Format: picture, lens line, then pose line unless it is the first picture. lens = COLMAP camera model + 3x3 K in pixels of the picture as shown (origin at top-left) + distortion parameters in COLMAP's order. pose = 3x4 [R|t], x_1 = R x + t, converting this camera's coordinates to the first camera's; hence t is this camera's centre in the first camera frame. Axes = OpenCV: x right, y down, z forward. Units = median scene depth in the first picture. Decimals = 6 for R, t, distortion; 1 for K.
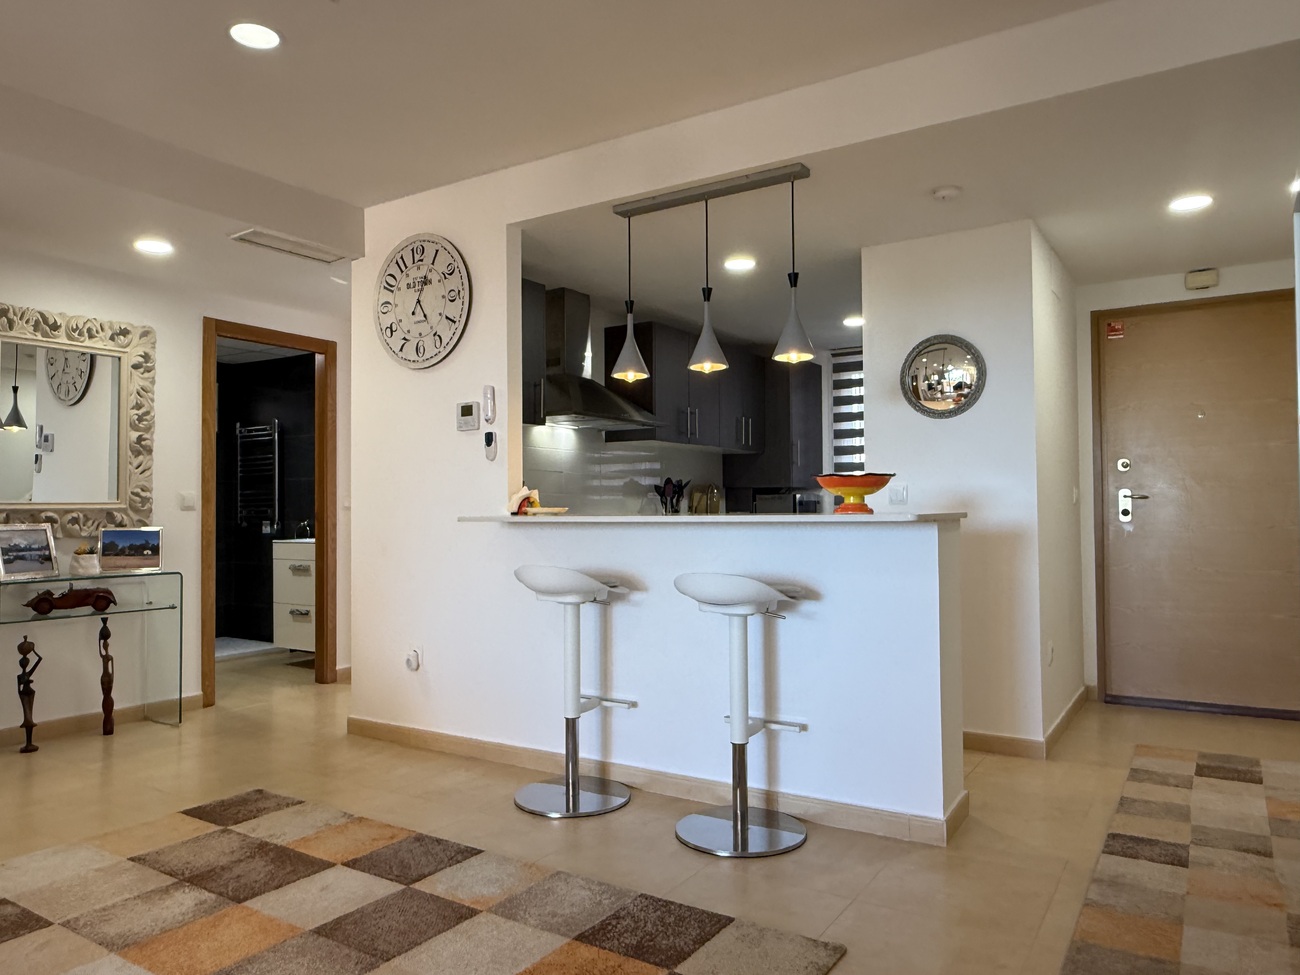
lens RADIAL K [[912.5, 0, 633.9], [0, 912.5, 486.0], [0, 0, 1]] dist [-0.000847, 0.002085]
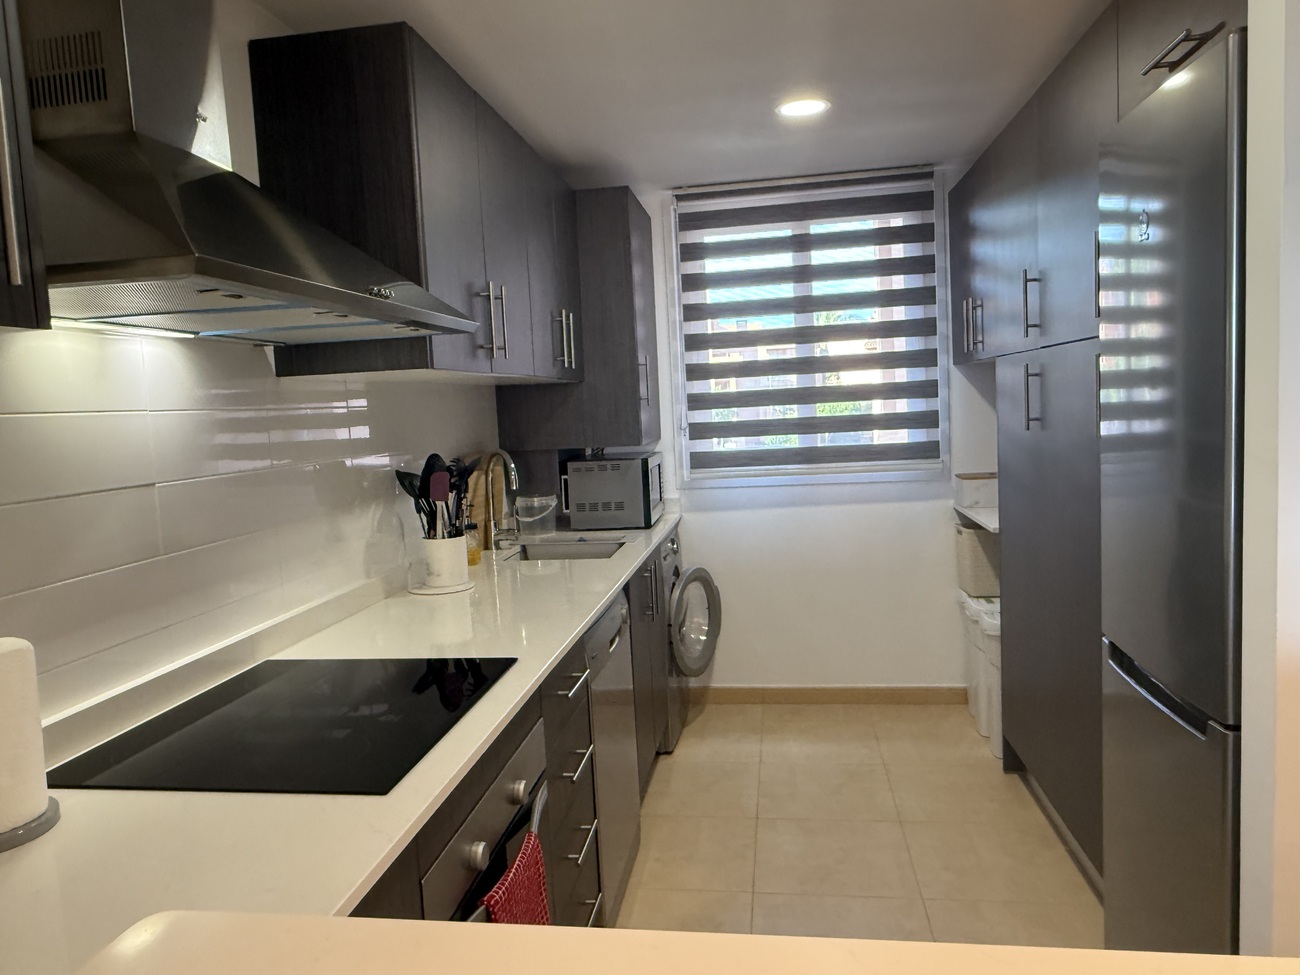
lens RADIAL K [[912.5, 0, 633.9], [0, 912.5, 486.0], [0, 0, 1]] dist [-0.000847, 0.002085]
pose [[0.911715, -0.077619, 0.403425, -0.070758], [0.036292, 0.993368, 0.109105, -0.052939], [-0.409218, -0.084831, 0.908485, 0.833366]]
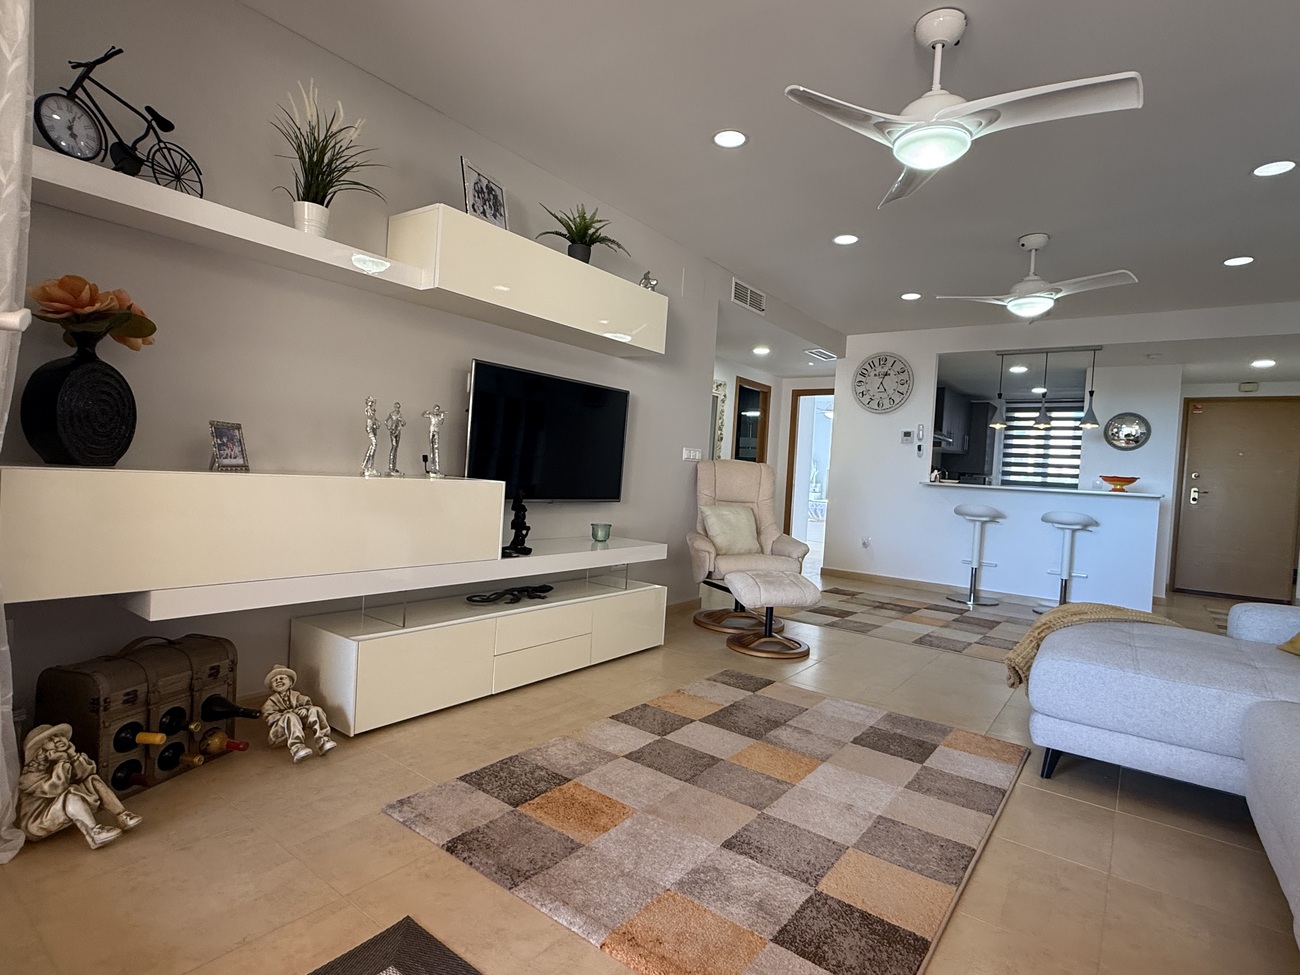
lens RADIAL K [[672.5, 0, 650.0], [0, 672.5, 487.5], [0, 0, 1]] dist [0.005270, 0.001607]
pose [[0.995870, 0.066779, -0.061506, -0.672745], [-0.063527, 0.996551, 0.053384, -0.000407], [0.064859, -0.049256, 0.996678, -0.672274]]
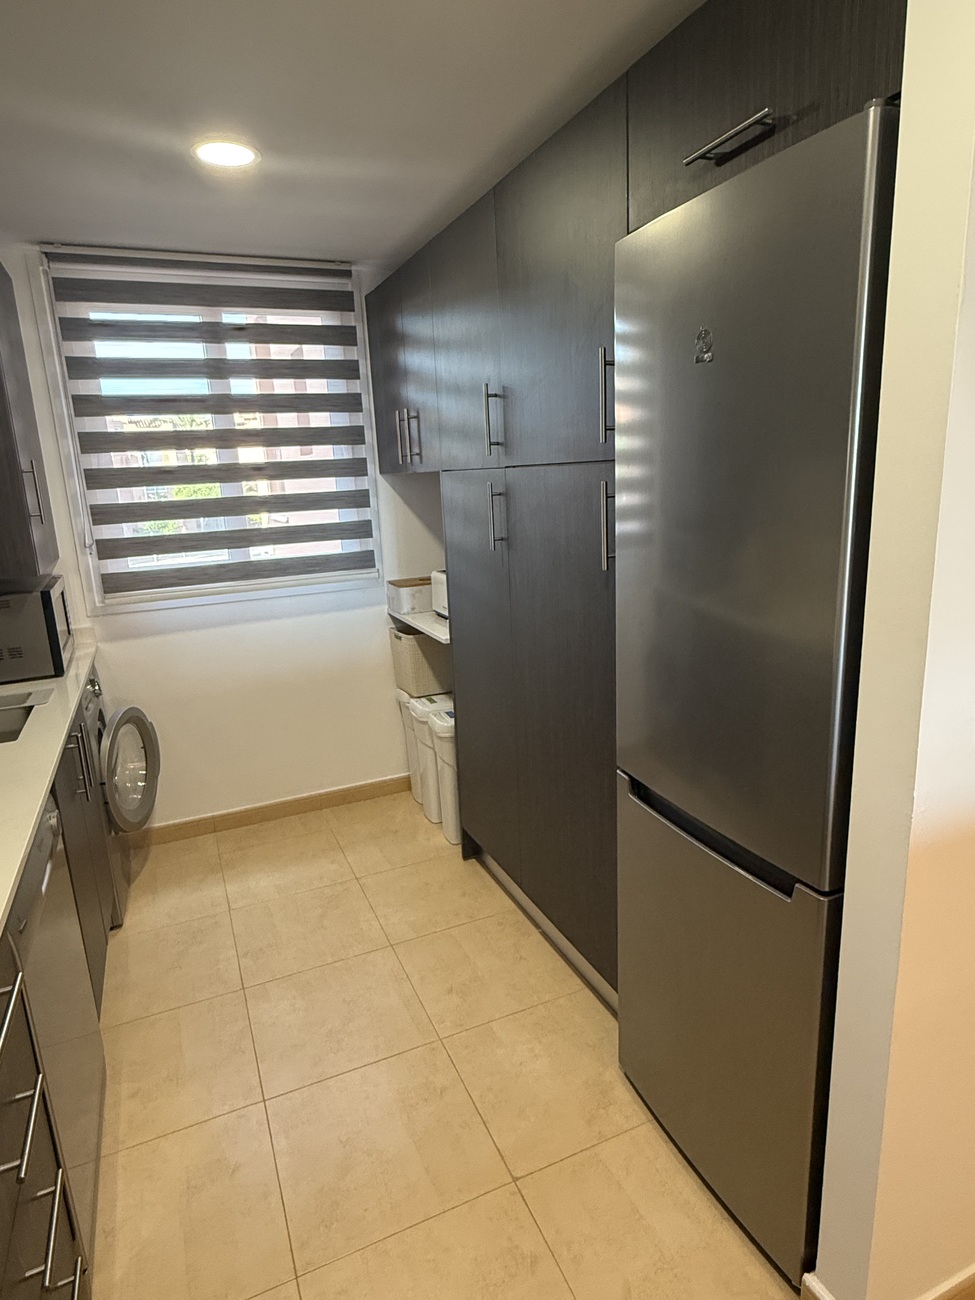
lens RADIAL K [[759.0, 0, 491.9], [0, 759.0, 647.5], [0, 0, 1]] dist [0.004473, -0.000829]
pose [[0.545569, -0.209726, 0.811400, -0.004065], [0.020095, 0.971177, 0.237512, -0.072474], [-0.837825, -0.113274, 0.534058, 1.015524]]
